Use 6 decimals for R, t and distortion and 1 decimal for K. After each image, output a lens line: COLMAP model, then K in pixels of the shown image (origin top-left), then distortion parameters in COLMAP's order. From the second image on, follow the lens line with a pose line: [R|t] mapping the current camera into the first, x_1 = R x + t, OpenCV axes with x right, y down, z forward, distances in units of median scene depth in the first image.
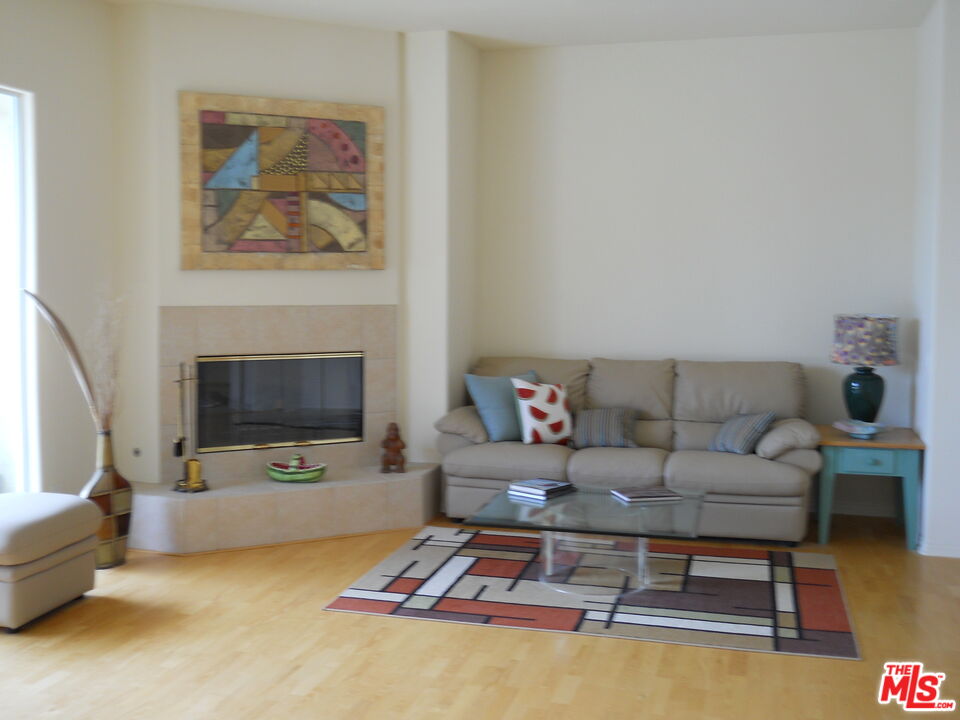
lens RADIAL K [[1058.7, 0, 480.2], [0, 1058.7, 342.7], [0, 0, 1]] dist [-0.019849, 0.021608]
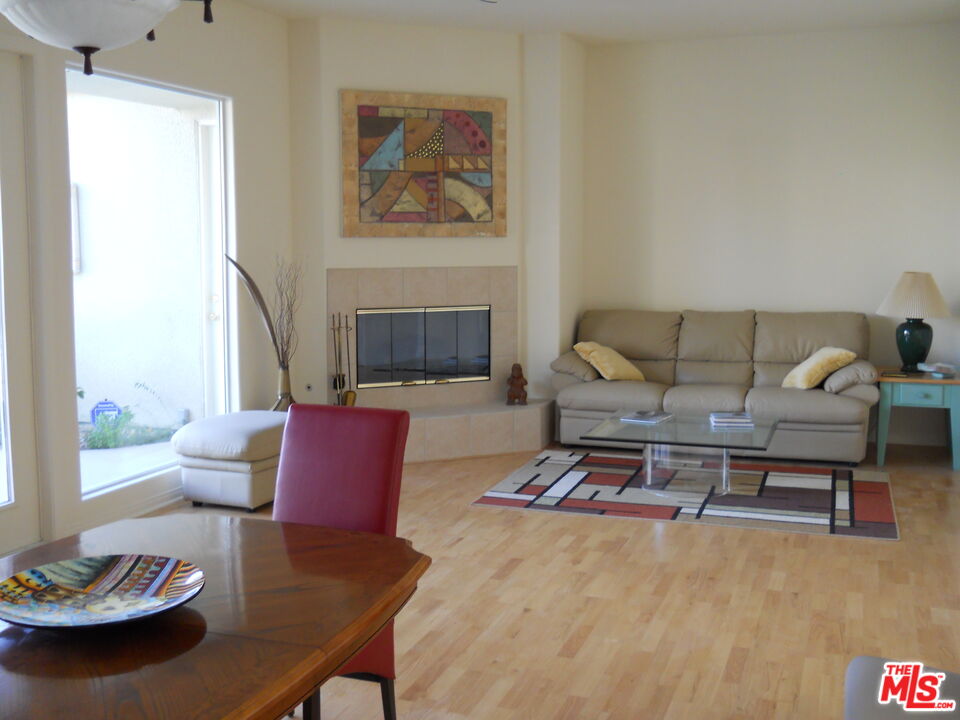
lens RADIAL K [[1012.6, 0, 482.0], [0, 1012.6, 318.9], [0, 0, 1]] dist [0.050591, -0.003314]
pose [[0.996195, 0.003474, -0.087079, -0.021734], [-0.001946, 0.999843, 0.017626, 0.004190], [0.087126, -0.017389, 0.996045, -0.159243]]
